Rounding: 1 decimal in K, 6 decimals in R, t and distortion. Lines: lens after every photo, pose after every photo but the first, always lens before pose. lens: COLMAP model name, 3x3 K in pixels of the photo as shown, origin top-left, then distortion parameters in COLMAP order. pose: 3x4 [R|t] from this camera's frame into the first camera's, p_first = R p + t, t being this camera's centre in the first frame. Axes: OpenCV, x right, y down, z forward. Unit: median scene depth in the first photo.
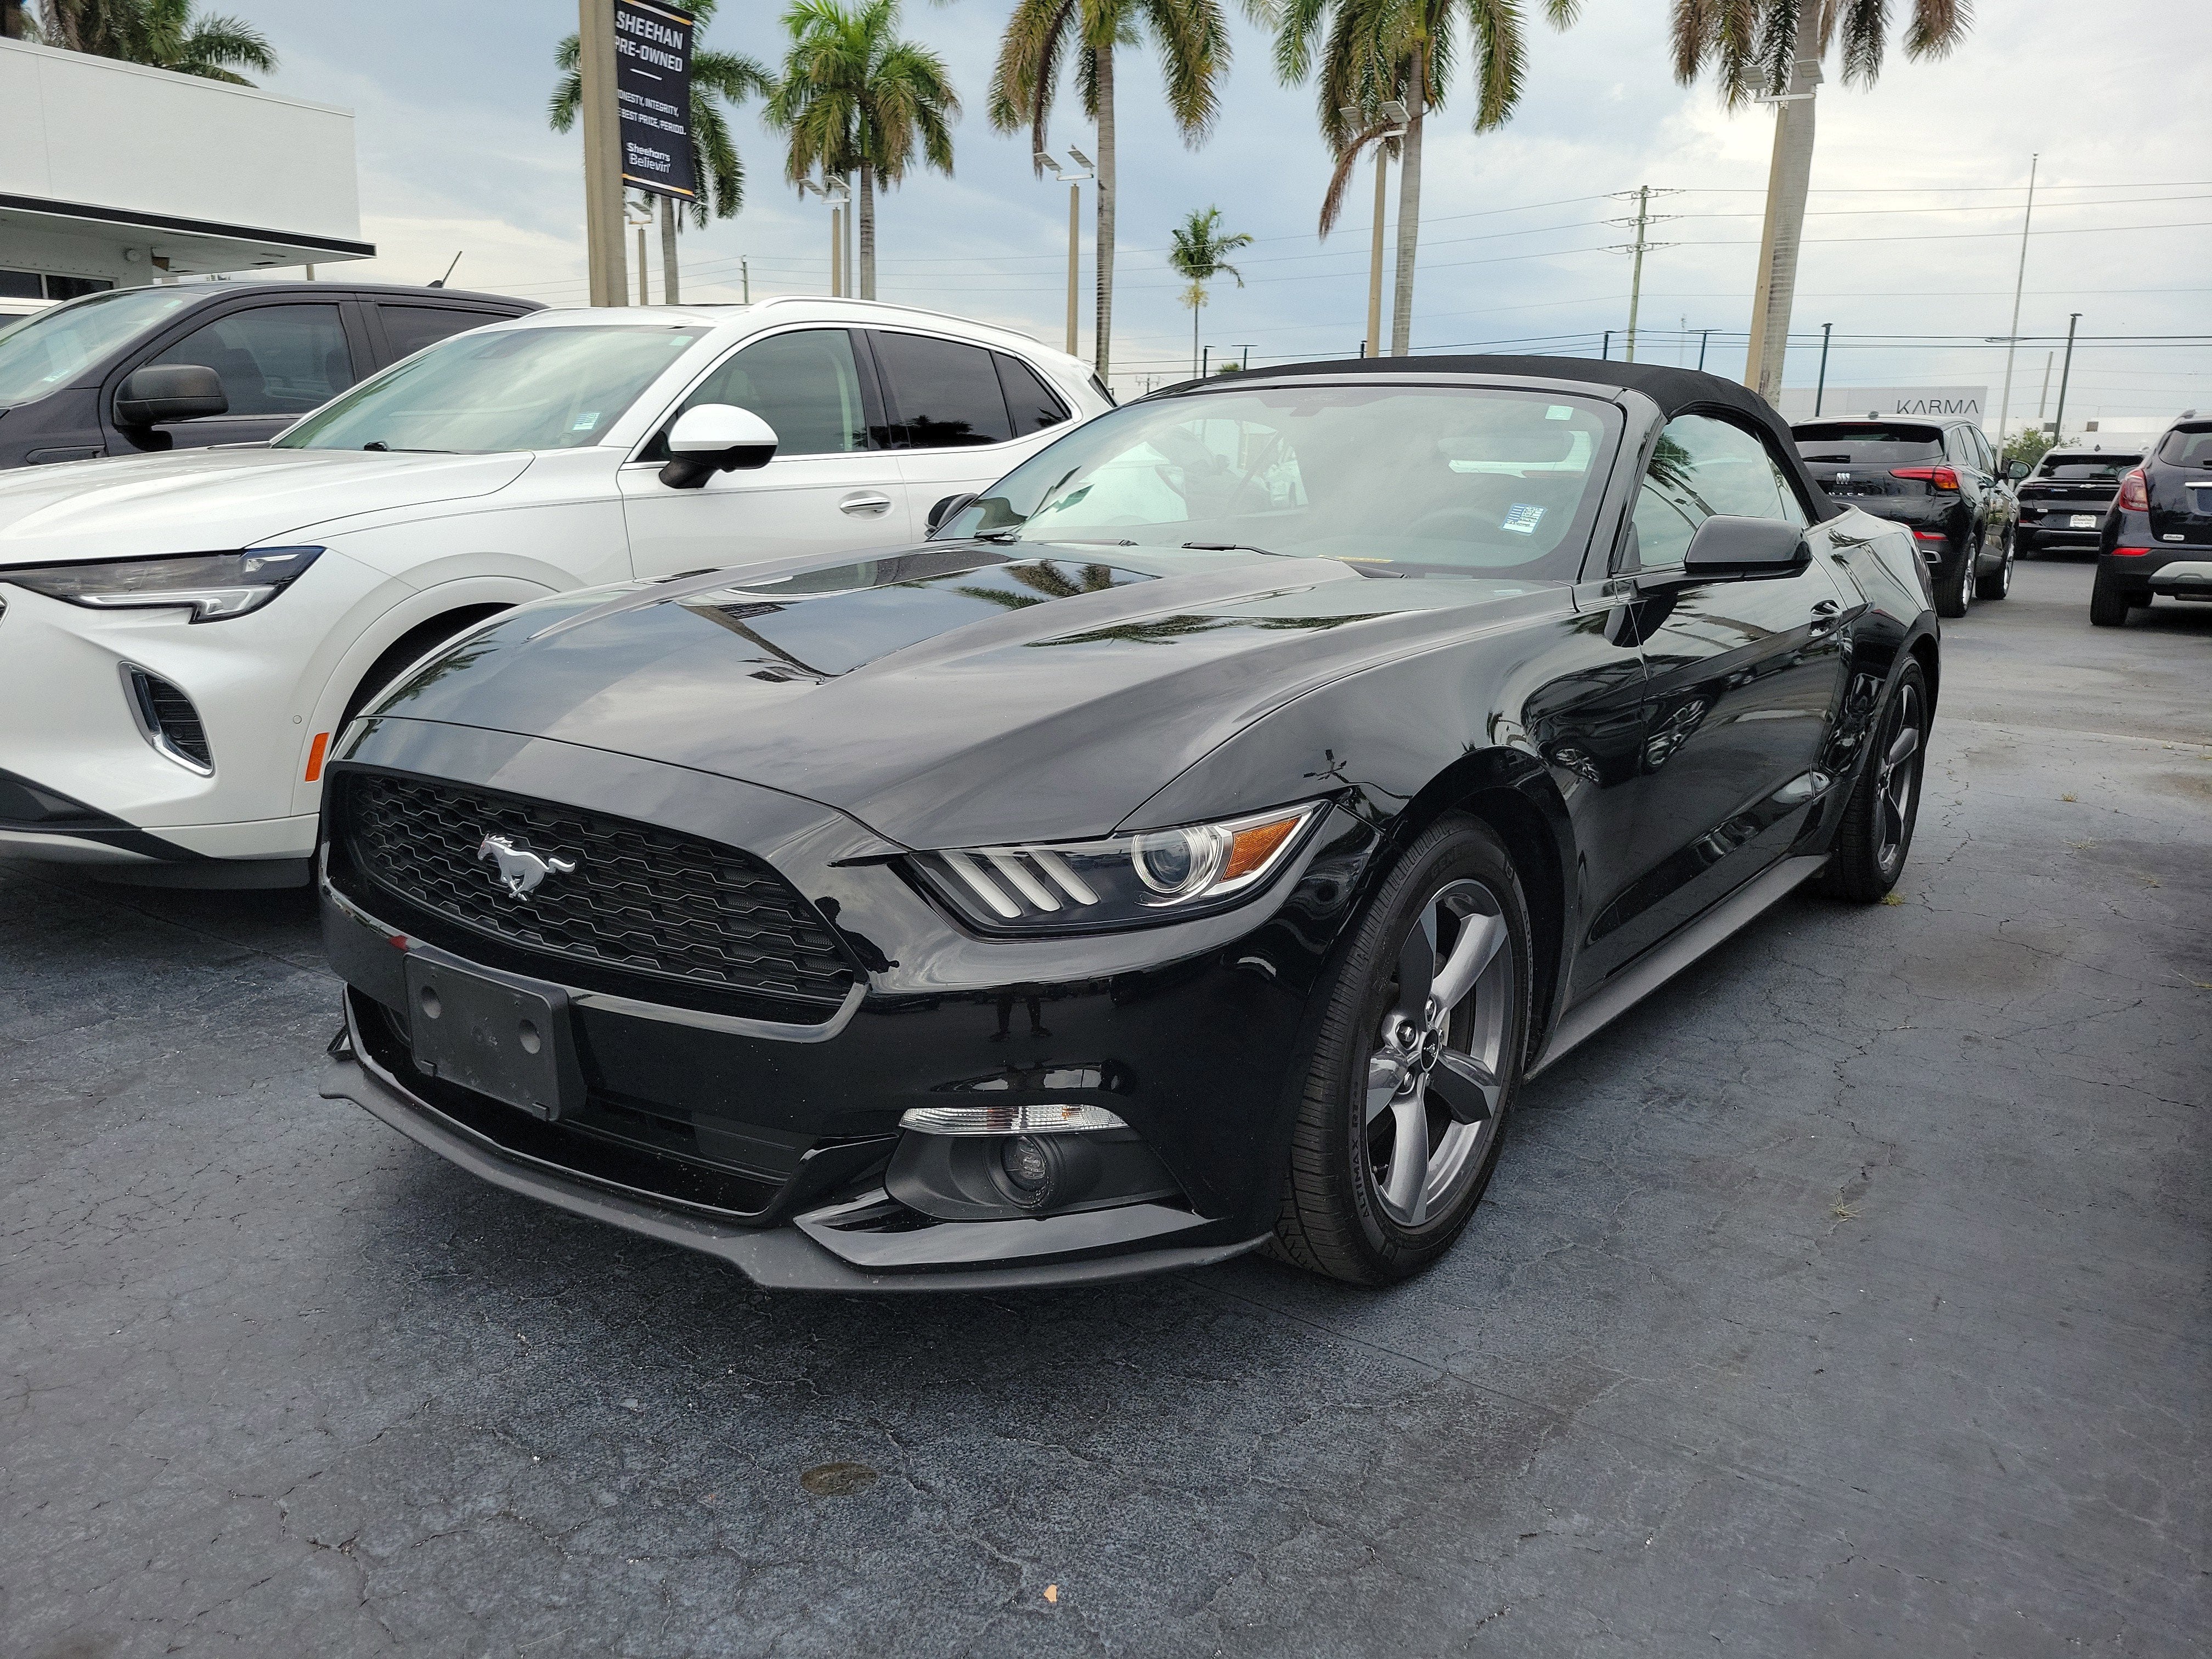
lens RADIAL K [[1951.1, 0, 1118.3], [0, 1951.1, 846.5], [0, 0, 1]] dist [0.001569, 0.025866]
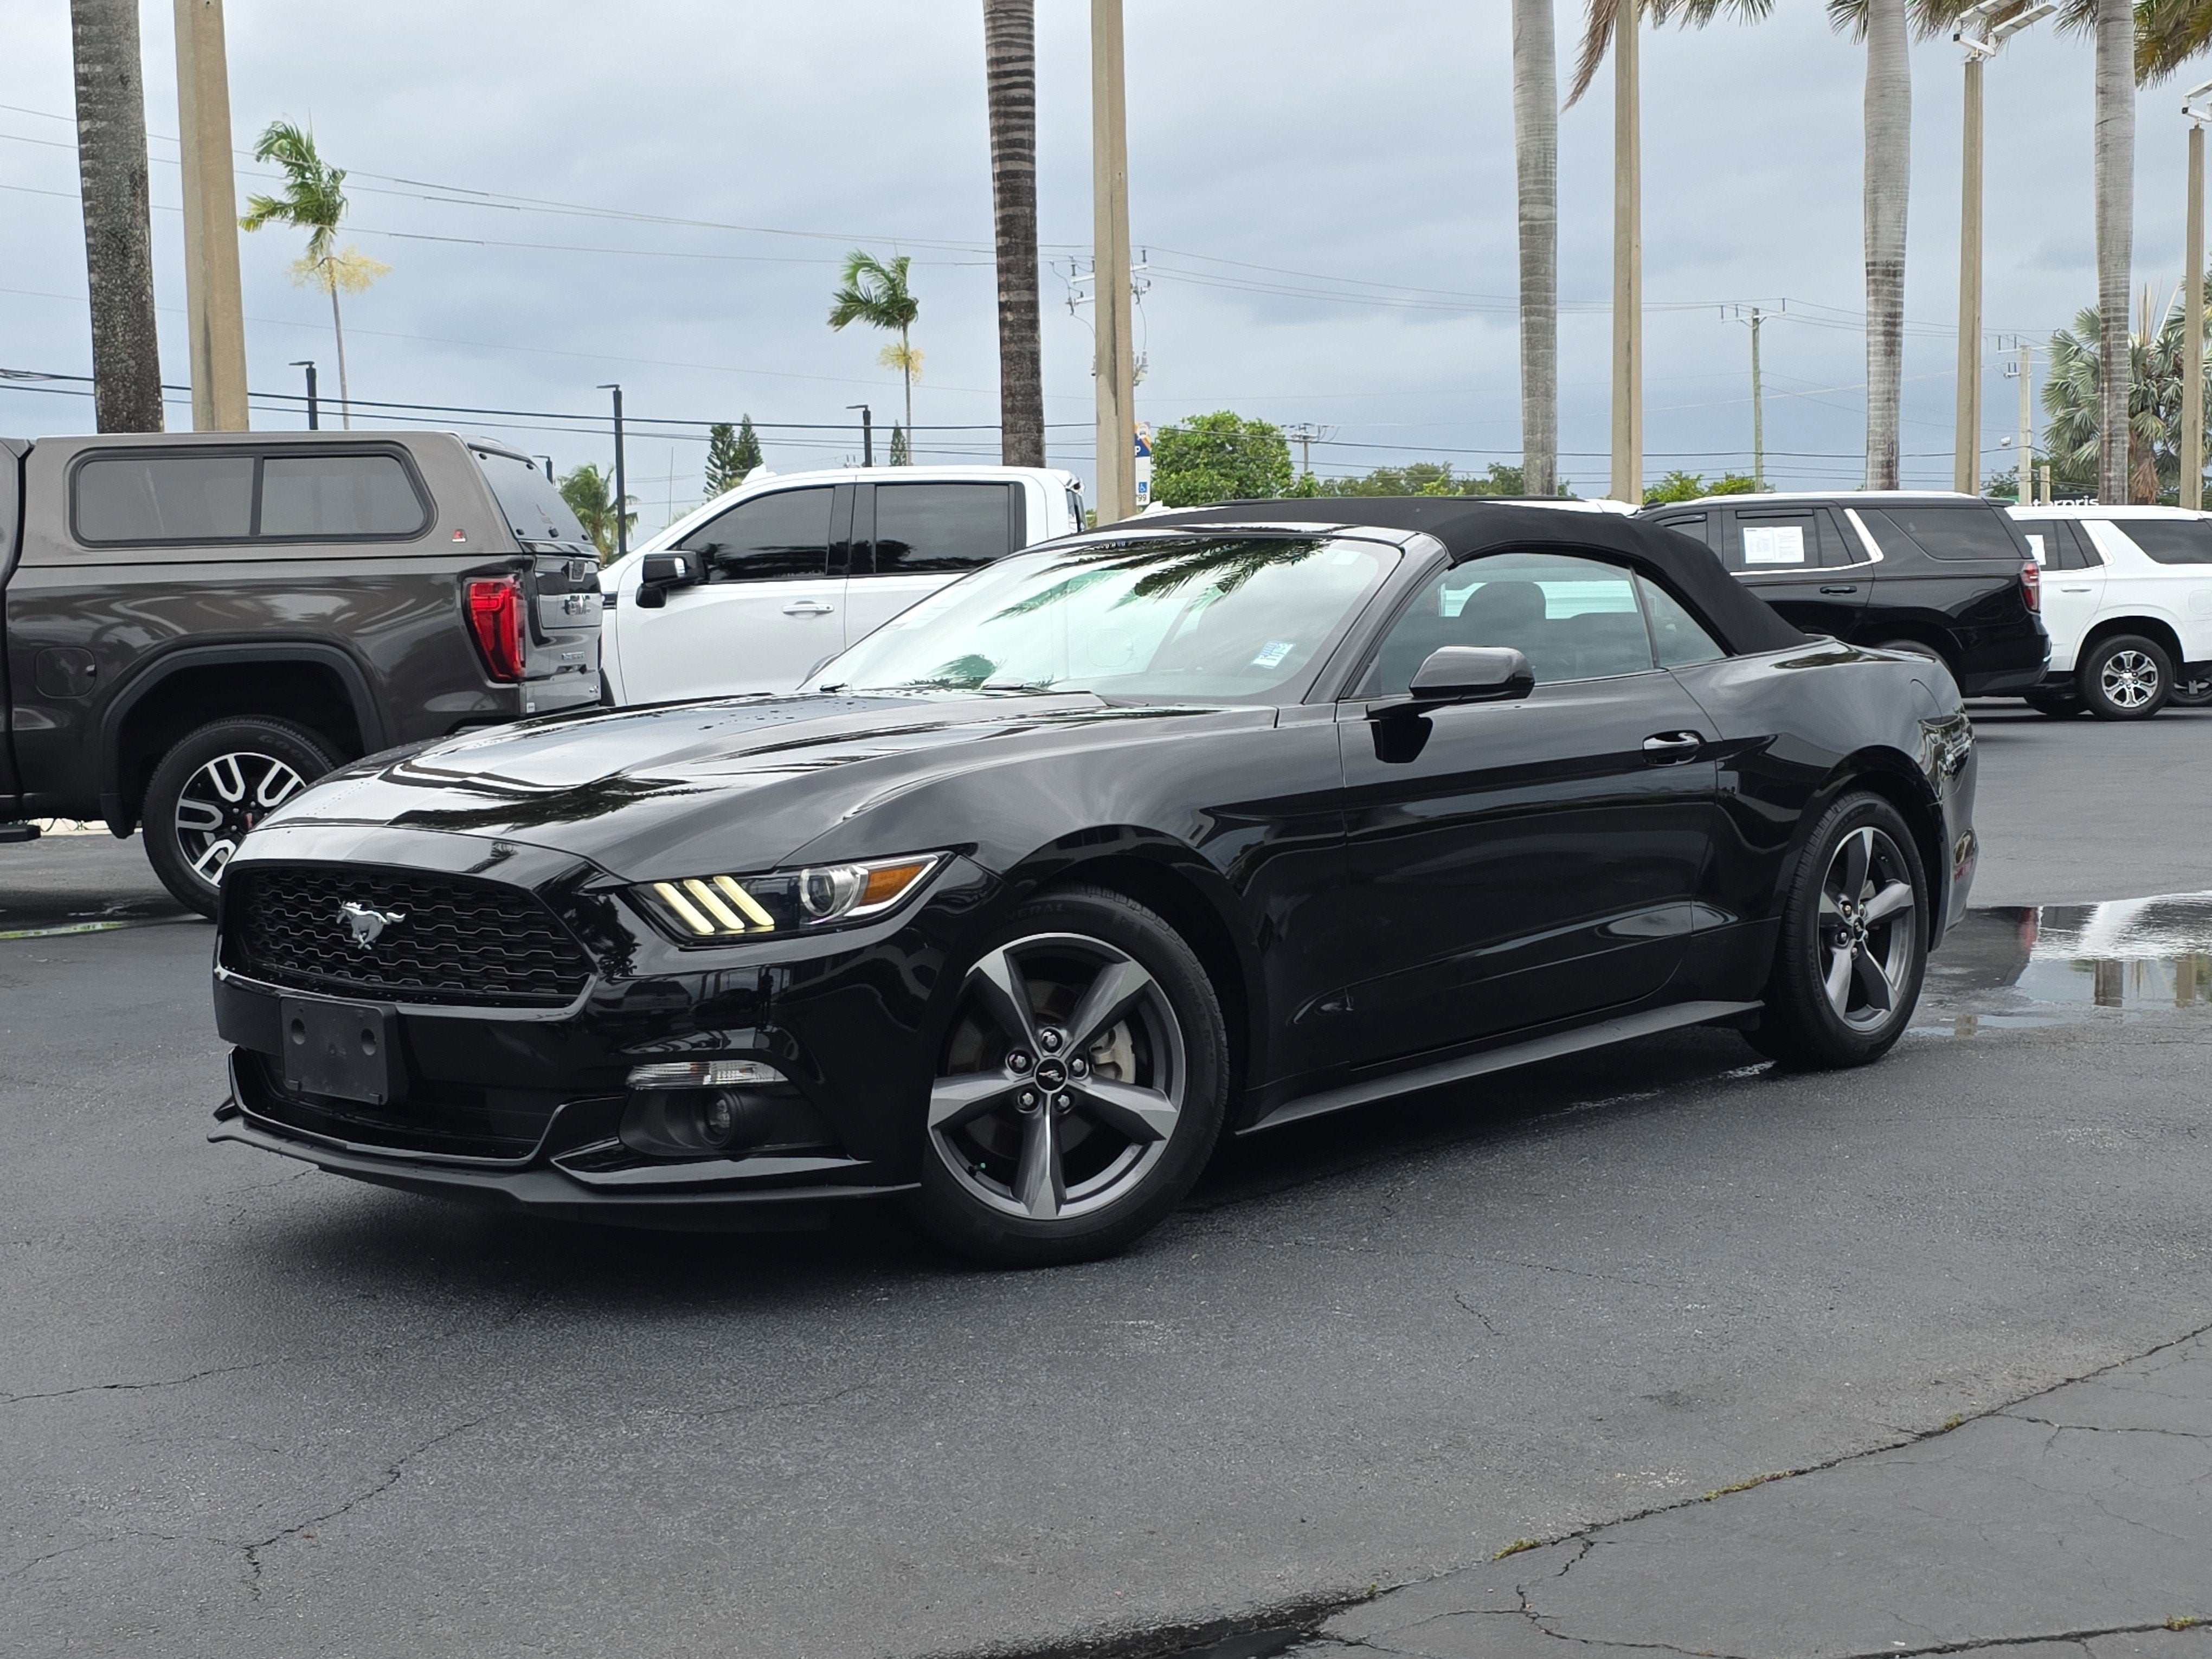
lens RADIAL K [[2977.3, 0, 1089.4], [0, 2977.3, 815.2], [0, 0, 1]] dist [0.115791, 0.000000]
pose [[0.995511, -0.025210, -0.091226, 0.404170], [0.012637, 0.990649, -0.135850, 0.240779], [0.093798, 0.134087, 0.986520, -1.062472]]
